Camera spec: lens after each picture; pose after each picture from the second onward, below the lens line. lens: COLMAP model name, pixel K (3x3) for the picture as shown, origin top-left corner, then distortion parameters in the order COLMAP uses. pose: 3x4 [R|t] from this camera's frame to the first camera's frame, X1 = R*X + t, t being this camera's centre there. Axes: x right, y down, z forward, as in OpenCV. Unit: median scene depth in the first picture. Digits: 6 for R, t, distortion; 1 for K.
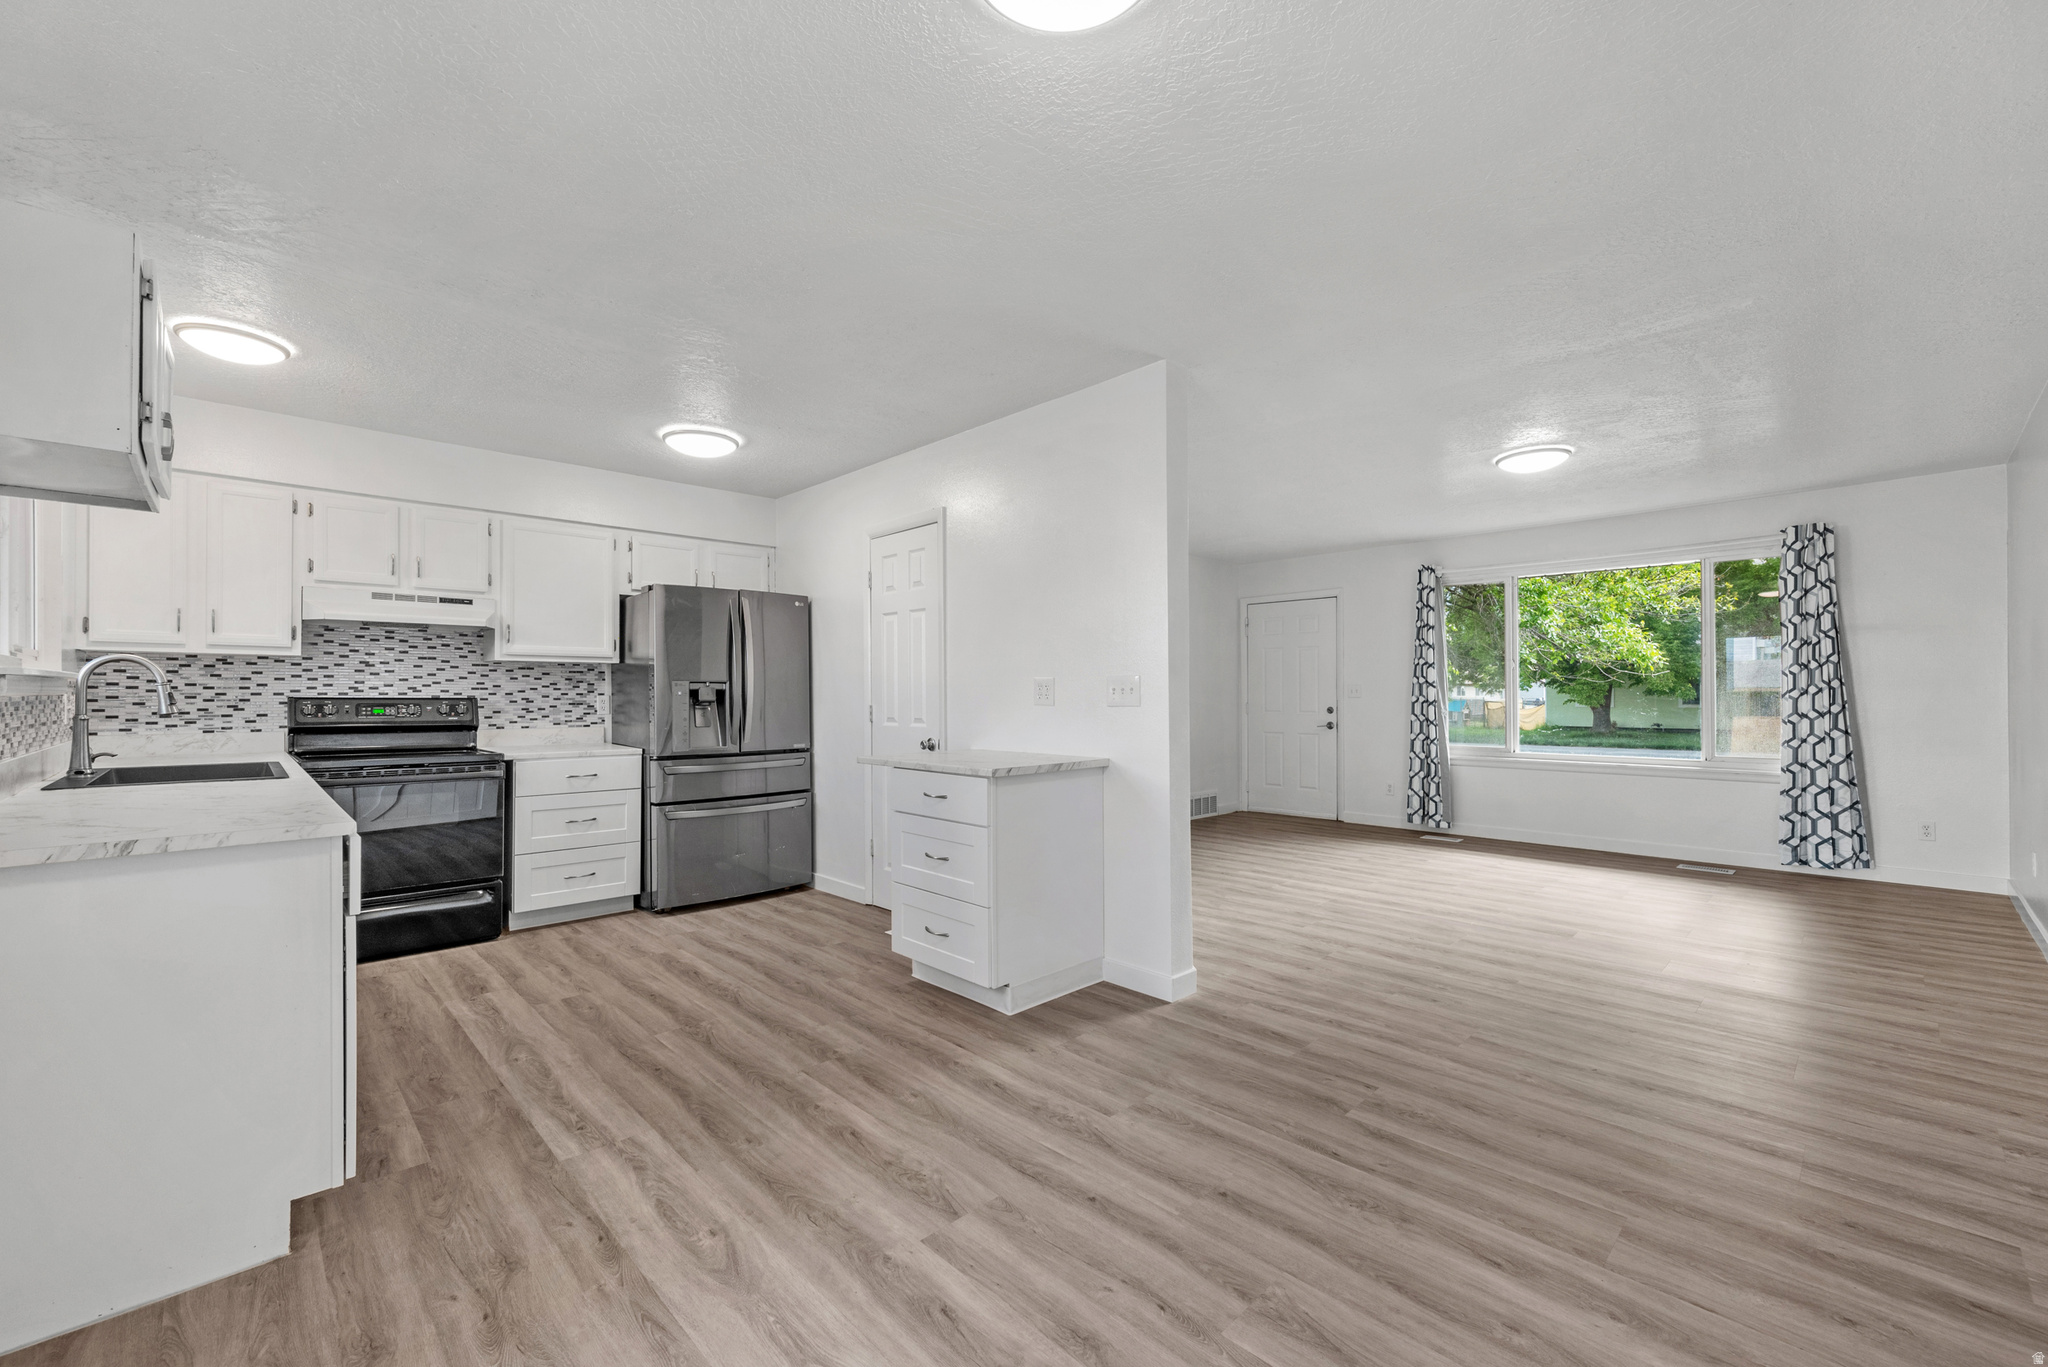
lens RADIAL K [[832.7, 0, 1027.7], [0, 832.7, 692.0], [0, 0, 1]] dist [-0.001527, -0.000253]
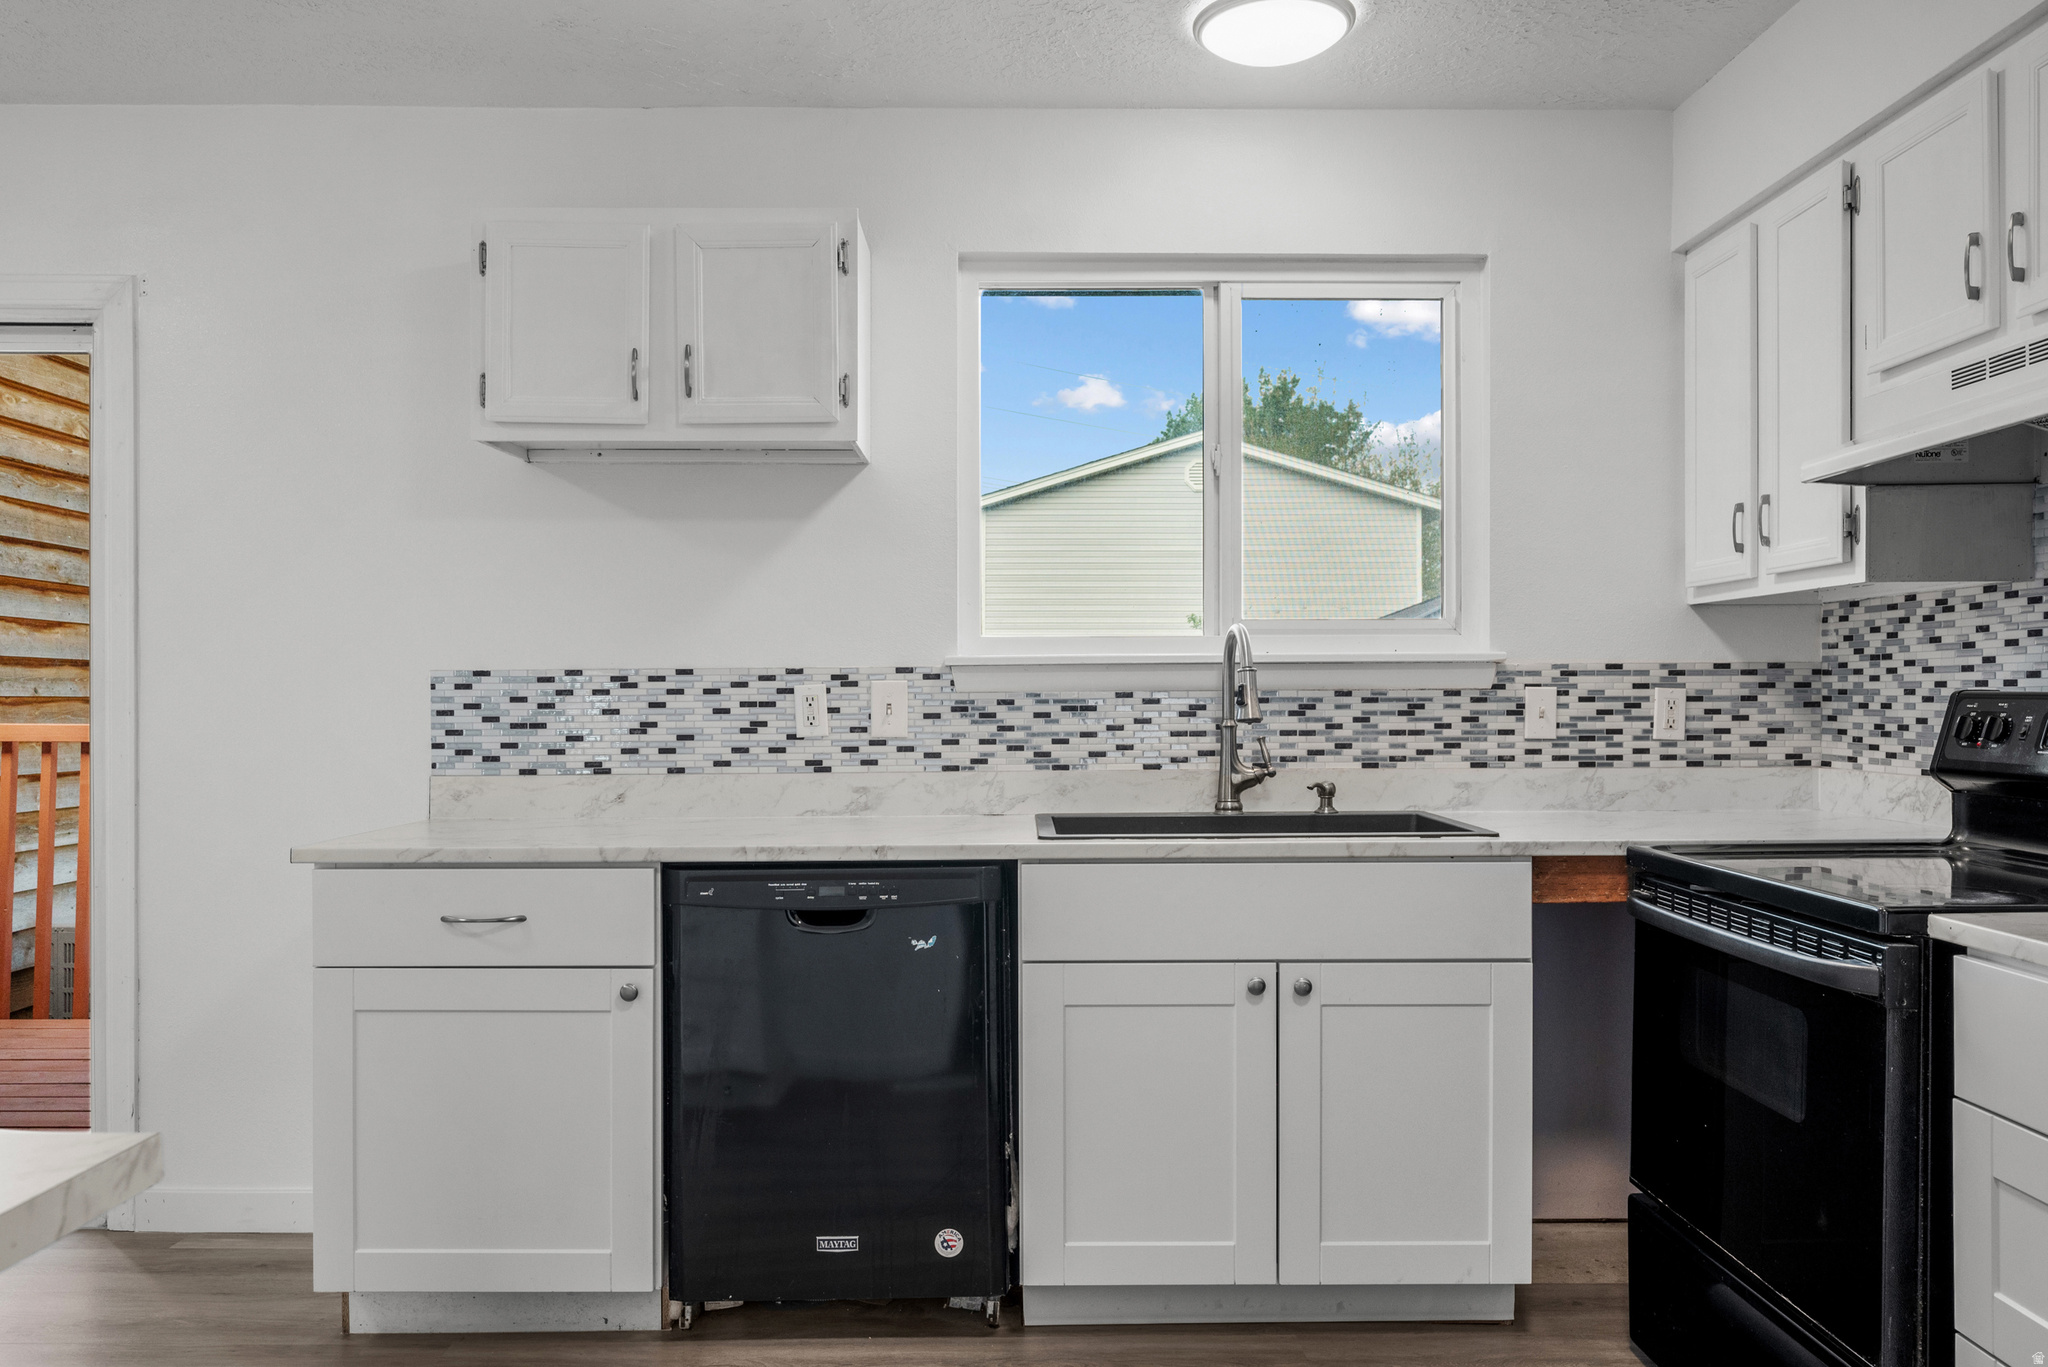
lens RADIAL K [[1490.8, 0, 1030.6], [0, 1490.8, 713.8], [0, 0, 1]] dist [-0.004971, 0.000355]
pose [[-0.685962, 0.010861, -0.727556, -0.120416], [0.006297, 0.999940, 0.008990, 0.008084], [0.727610, 0.001585, -0.685989, 1.224773]]
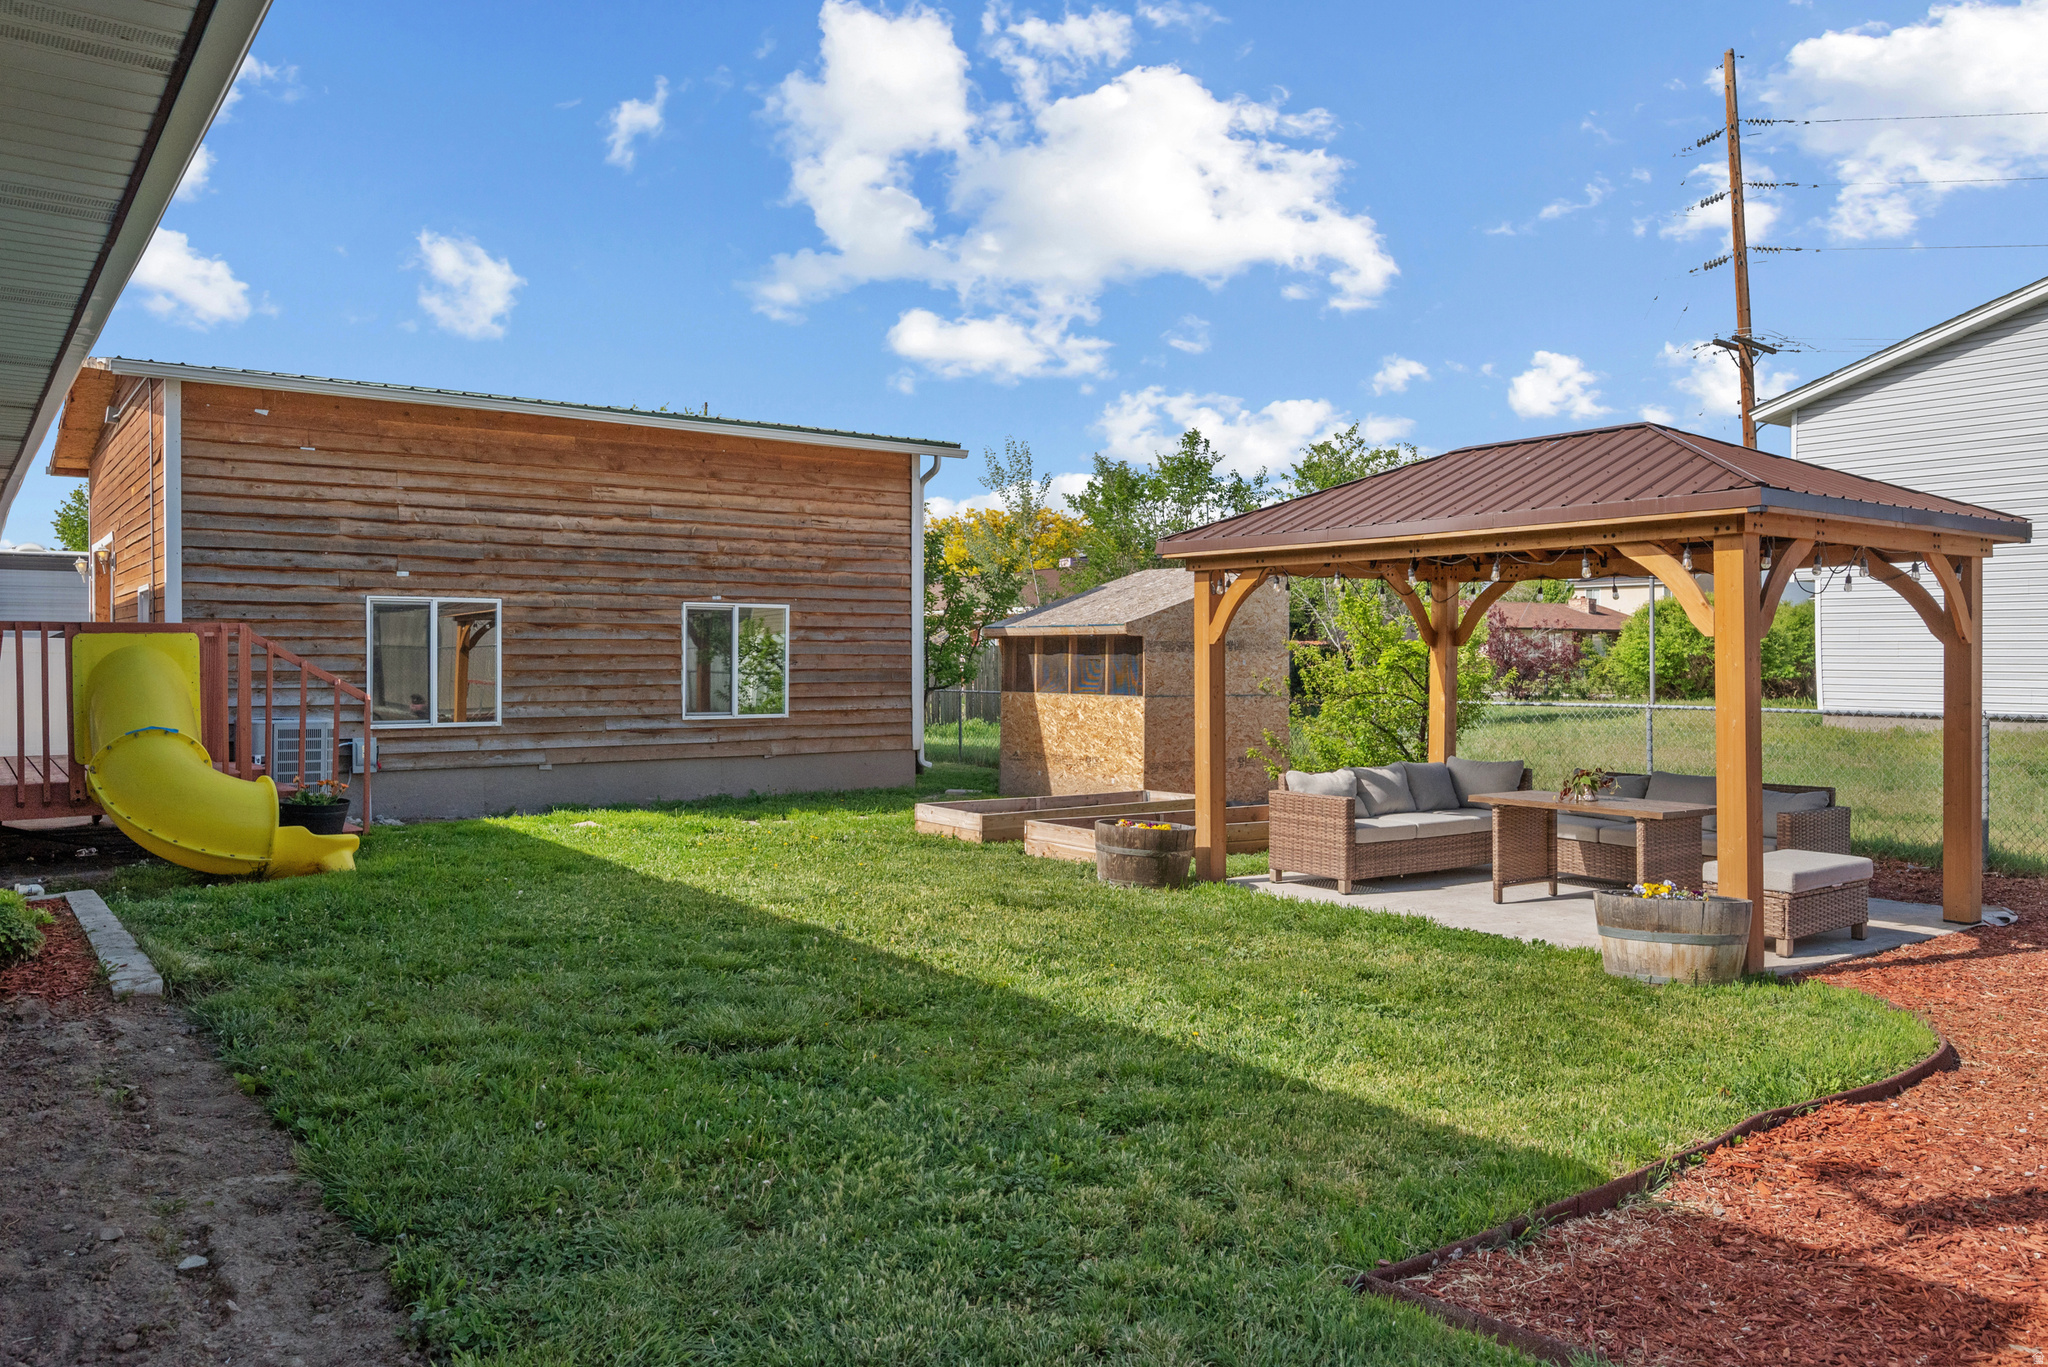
lens RADIAL K [[1489.3, 0, 1028.2], [0, 1489.3, 656.8], [0, 0, 1]] dist [-0.000771, -0.001282]
pose [[-0.991114, 0.004862, 0.132926, -2.759372], [0.004265, 0.999979, -0.004776, 0.109564], [-0.132947, -0.004167, -0.991114, 2.594538]]
